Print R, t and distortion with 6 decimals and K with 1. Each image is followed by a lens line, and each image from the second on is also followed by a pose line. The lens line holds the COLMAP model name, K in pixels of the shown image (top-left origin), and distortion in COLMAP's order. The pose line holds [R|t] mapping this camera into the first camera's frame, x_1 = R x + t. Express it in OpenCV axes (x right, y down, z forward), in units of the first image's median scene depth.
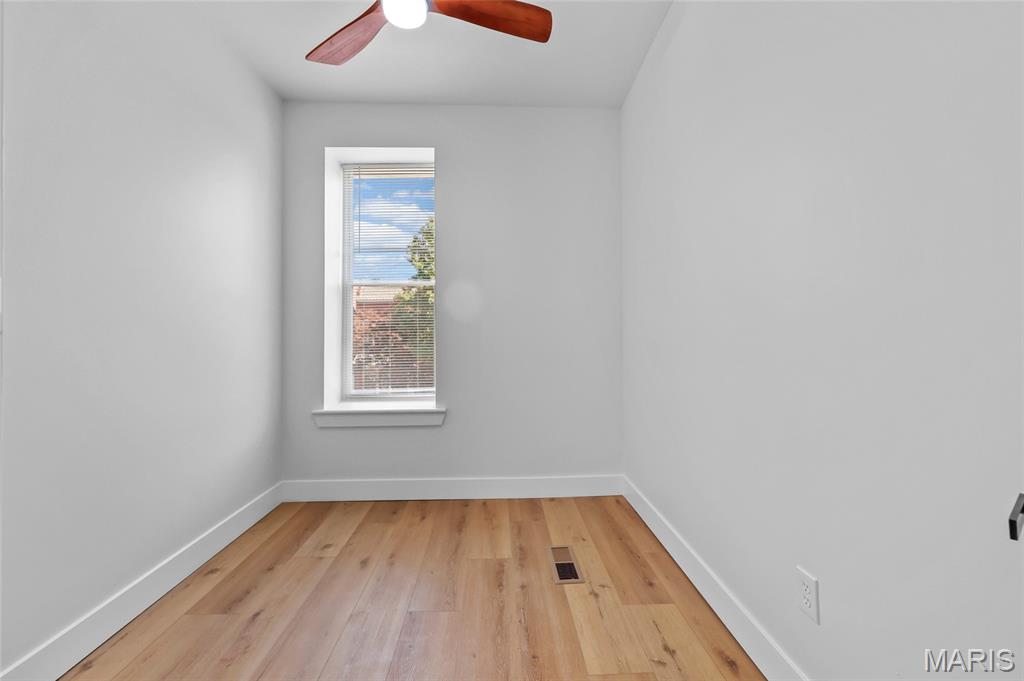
lens RADIAL K [[414.3, 0, 510.8], [0, 414.3, 340.5], [0, 0, 1]] dist [0.001922, -0.000985]
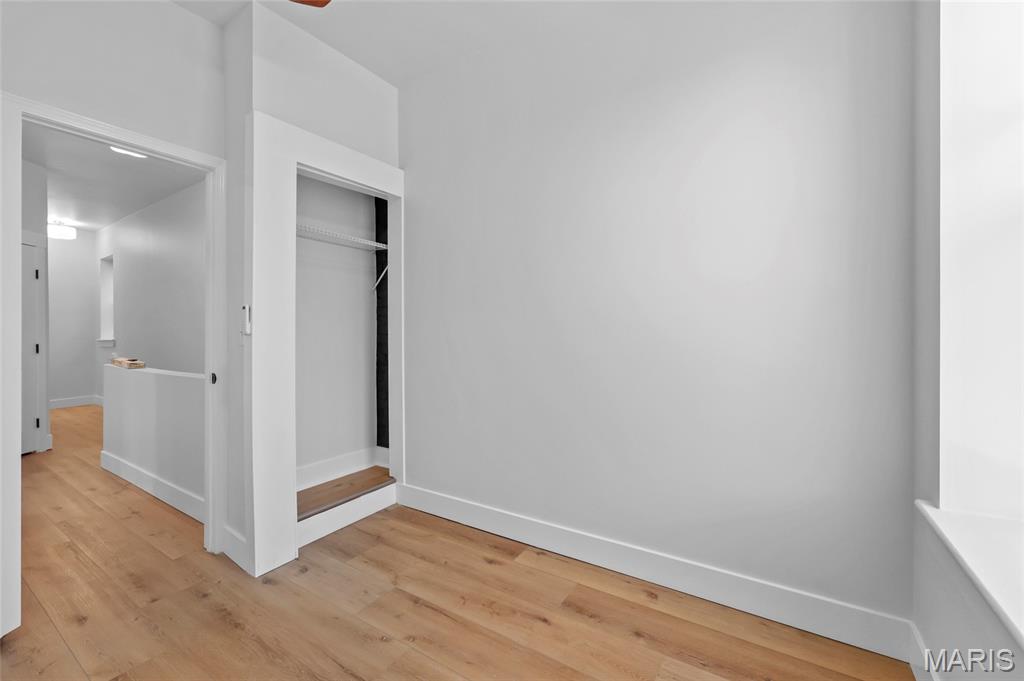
lens RADIAL K [[414.3, 0, 513.5], [0, 414.3, 336.3], [0, 0, 1]] dist [0.001922, -0.000985]
pose [[-0.576688, 0.007370, -0.816931, 0.196582], [0.003490, 0.999972, 0.006558, -0.015676], [0.816957, 0.000931, -0.576698, 1.309549]]
